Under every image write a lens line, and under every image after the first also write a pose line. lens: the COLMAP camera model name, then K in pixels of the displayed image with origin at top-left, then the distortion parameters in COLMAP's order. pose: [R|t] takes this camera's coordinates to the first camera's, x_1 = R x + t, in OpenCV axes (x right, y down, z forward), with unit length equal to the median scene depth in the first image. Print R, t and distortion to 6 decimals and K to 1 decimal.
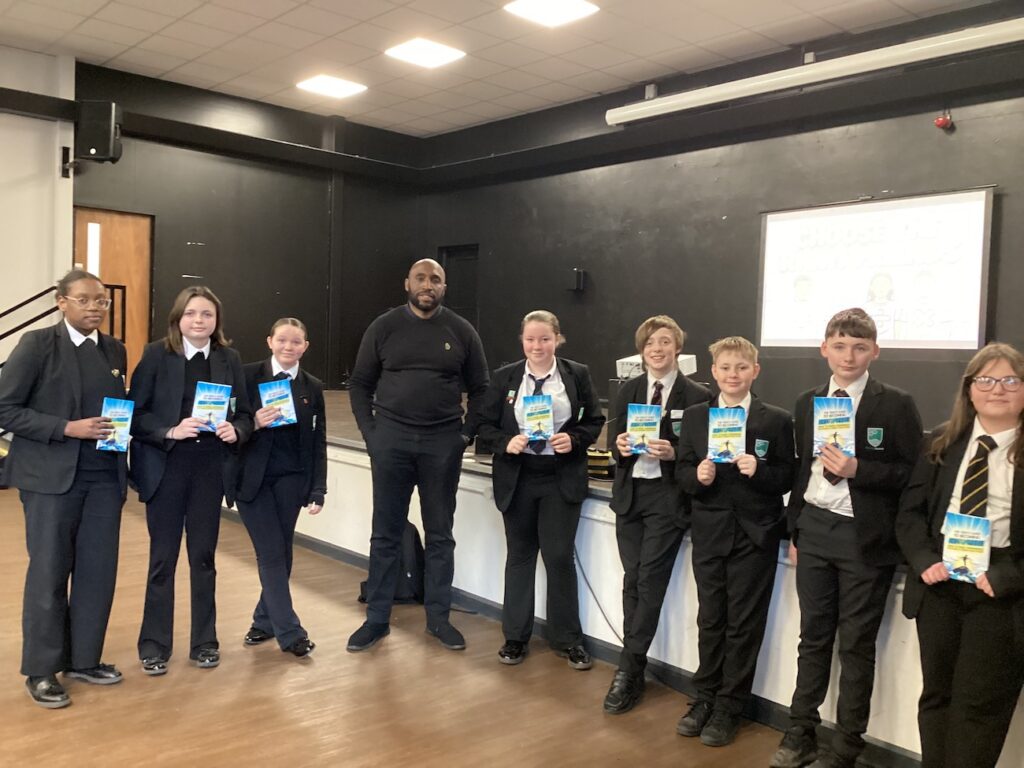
lens RADIAL K [[934.6, 0, 512.0], [0, 934.6, 384.0], [0, 0, 1]] dist [0.101454, -0.194886]
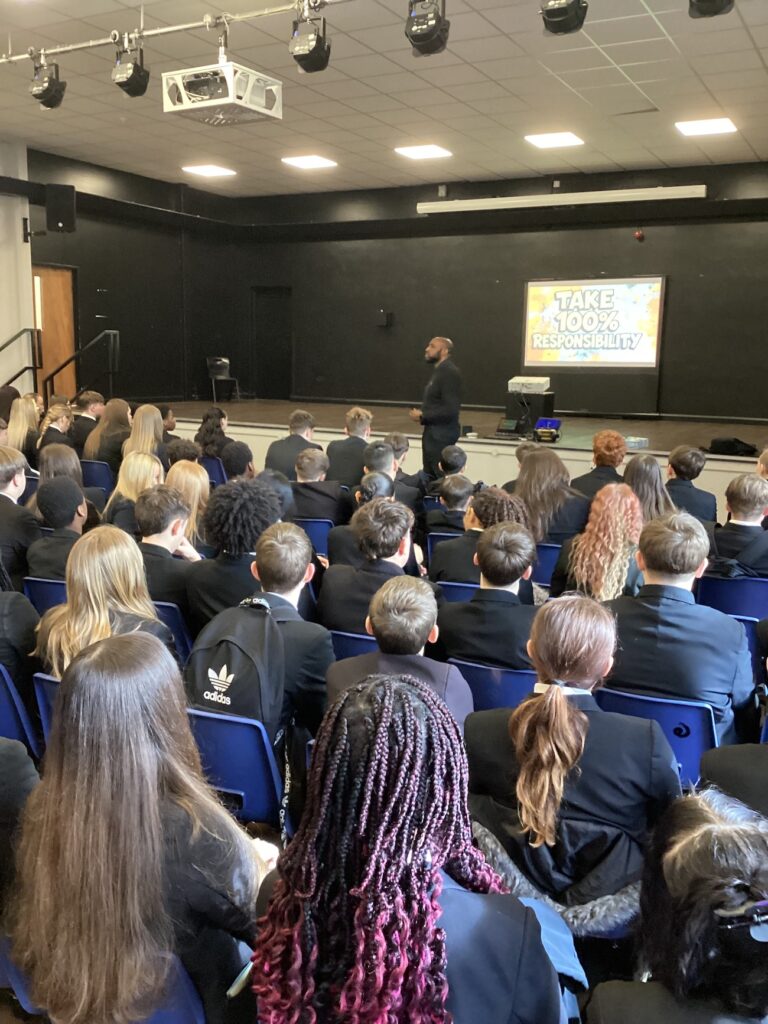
lens RADIAL K [[934.6, 0, 384.0], [0, 934.6, 512.0], [0, 0, 1]] dist [0.101454, -0.194886]
pose [[0.937451, -0.077858, 0.339300, -0.482034], [0.029016, 0.988753, 0.146718, -0.031017], [-0.346907, -0.127696, 0.929166, -0.410945]]
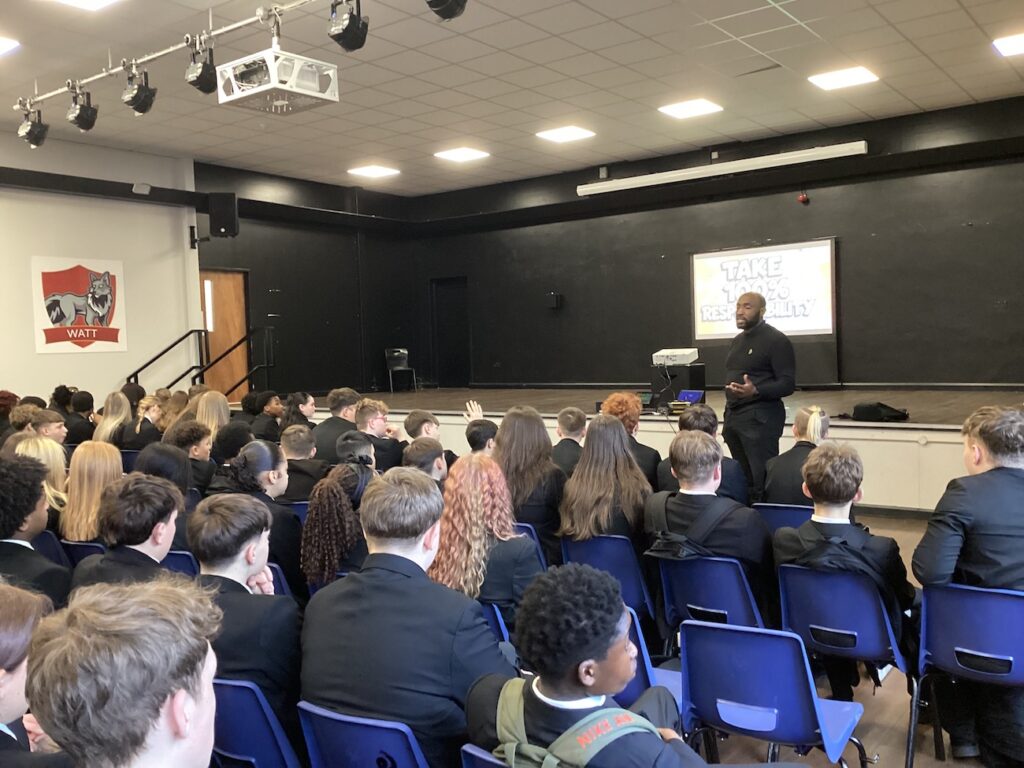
lens RADIAL K [[926.3, 0, 512.0], [0, 926.3, 384.0], [0, 0, 1]] dist [0.099707, -0.181120]
pose [[0.975721, -0.078523, 0.204458, -0.317630], [0.077791, 0.996902, 0.011630, -0.007104], [-0.204738, 0.004557, 0.978806, -0.396677]]
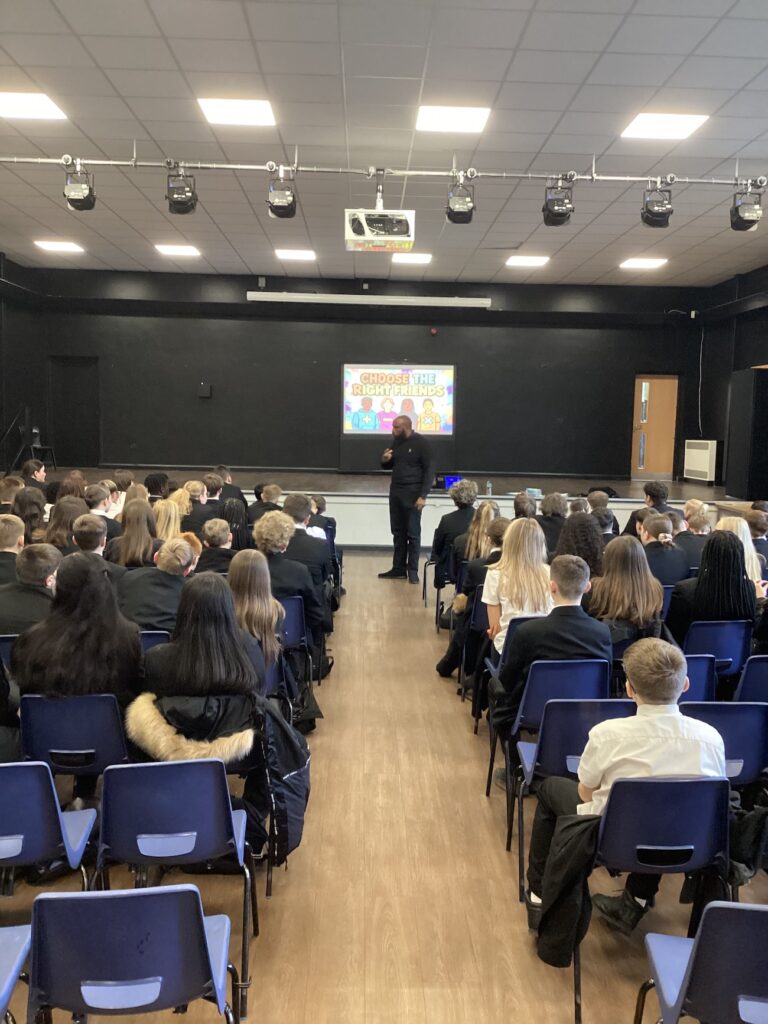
lens RADIAL K [[926.3, 0, 384.0], [0, 926.3, 512.0], [0, 0, 1]] dist [0.099707, -0.181120]
pose [[0.631196, -0.099873, 0.769166, -1.042909], [0.031992, 0.994184, 0.102837, -0.064675], [-0.774963, -0.040303, 0.630720, -0.239551]]
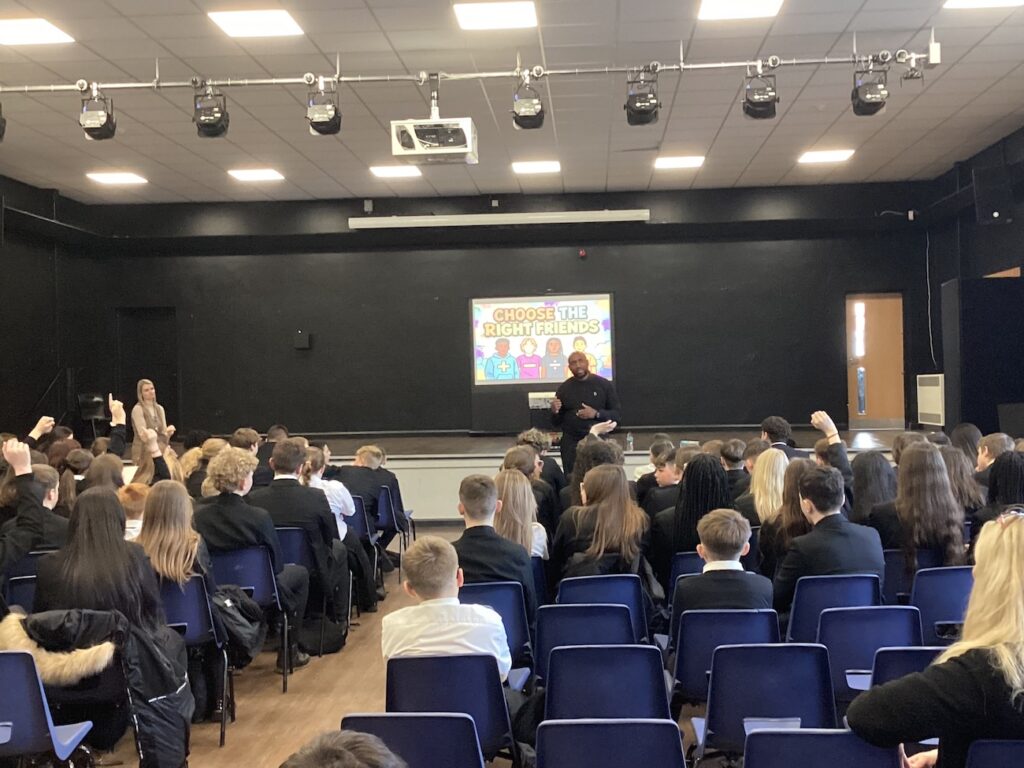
lens RADIAL K [[1257.0, 0, 512.0], [0, 1257.0, 384.0], [0, 0, 1]] dist [0.102172, -0.022049]
pose [[0.695114, -0.056816, 0.716651, -1.048101], [0.076841, 0.997033, 0.004513, -0.040959], [-0.714781, 0.051931, 0.697417, -0.426120]]
